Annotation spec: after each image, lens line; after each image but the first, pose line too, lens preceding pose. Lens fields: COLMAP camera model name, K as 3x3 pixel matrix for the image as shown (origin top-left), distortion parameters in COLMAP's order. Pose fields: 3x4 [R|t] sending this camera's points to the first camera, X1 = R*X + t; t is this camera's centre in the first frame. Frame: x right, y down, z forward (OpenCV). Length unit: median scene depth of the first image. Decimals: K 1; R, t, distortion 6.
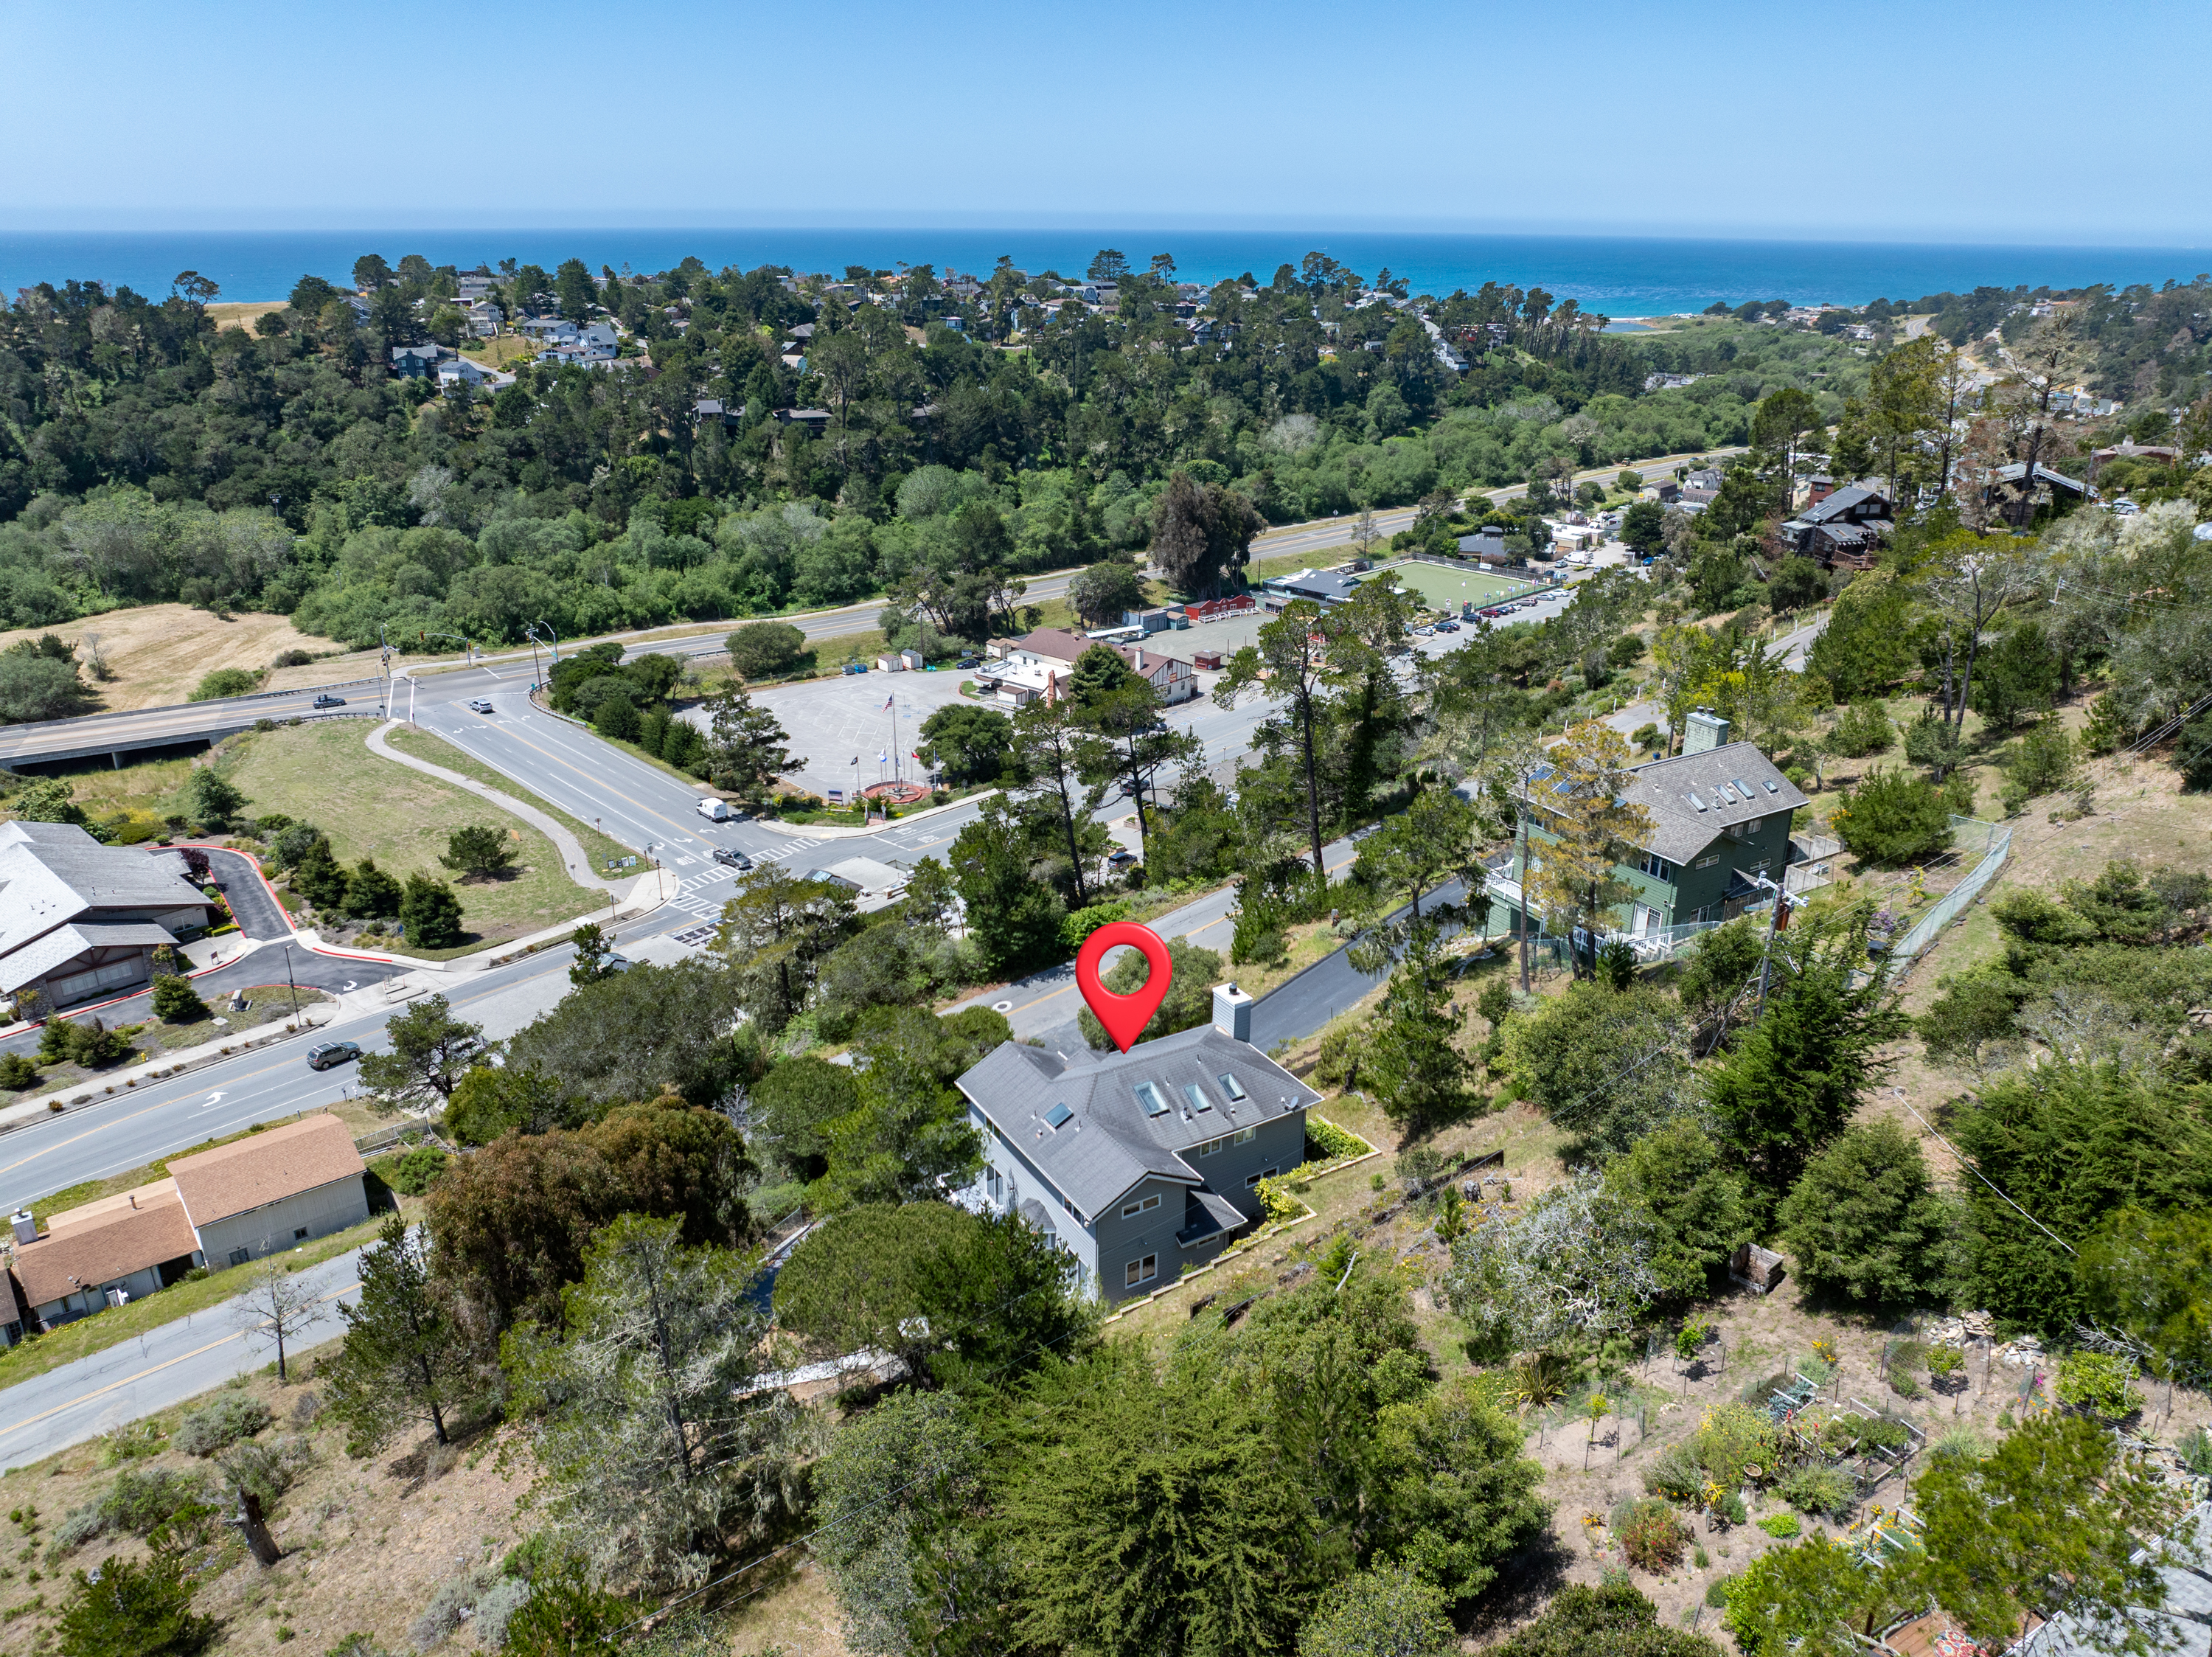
lens RADIAL K [[1530.8, 0, 1108.4], [0, 1530.8, 838.7], [0, 0, 1]] dist [-0.050213, 0.025100]
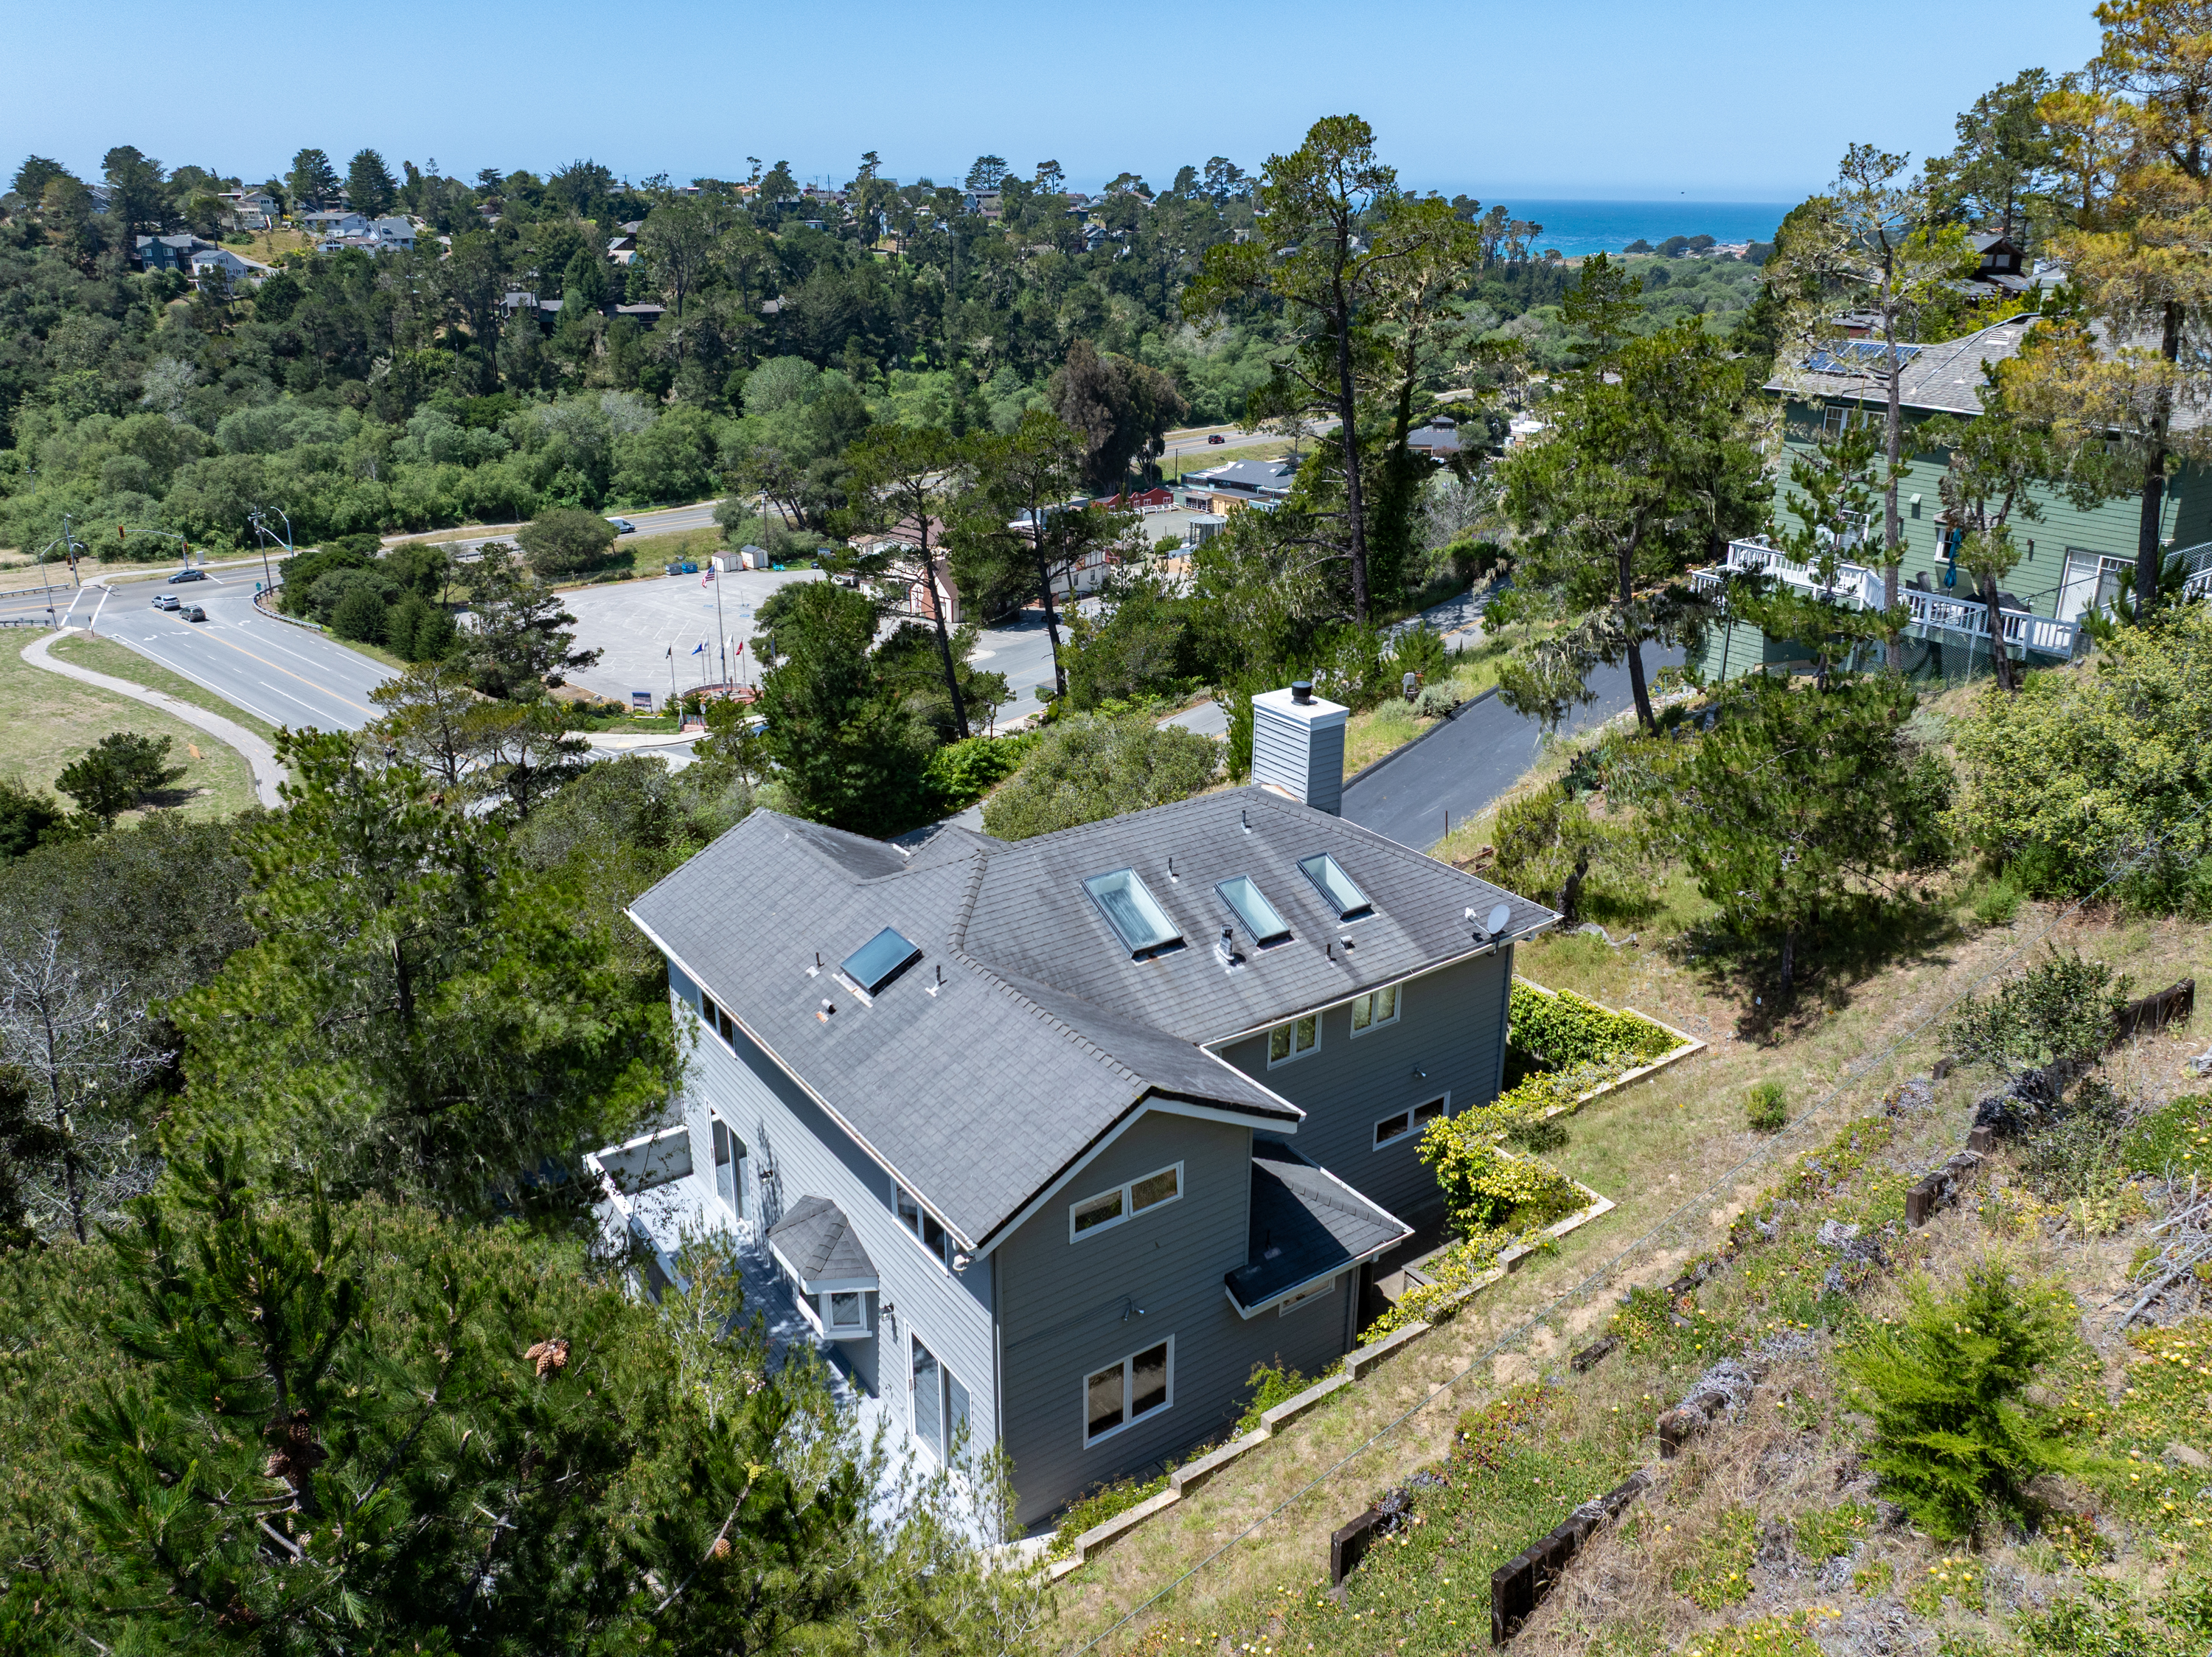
lens RADIAL K [[1530.8, 0, 1087.2], [0, 1530.8, 806.5], [0, 0, 1]] dist [-0.050213, 0.025100]
pose [[0.998173, -0.027660, 0.053717, -0.000629], [0.029699, 0.998854, -0.037537, 0.047713], [-0.052617, 0.039063, 0.997850, 0.189868]]
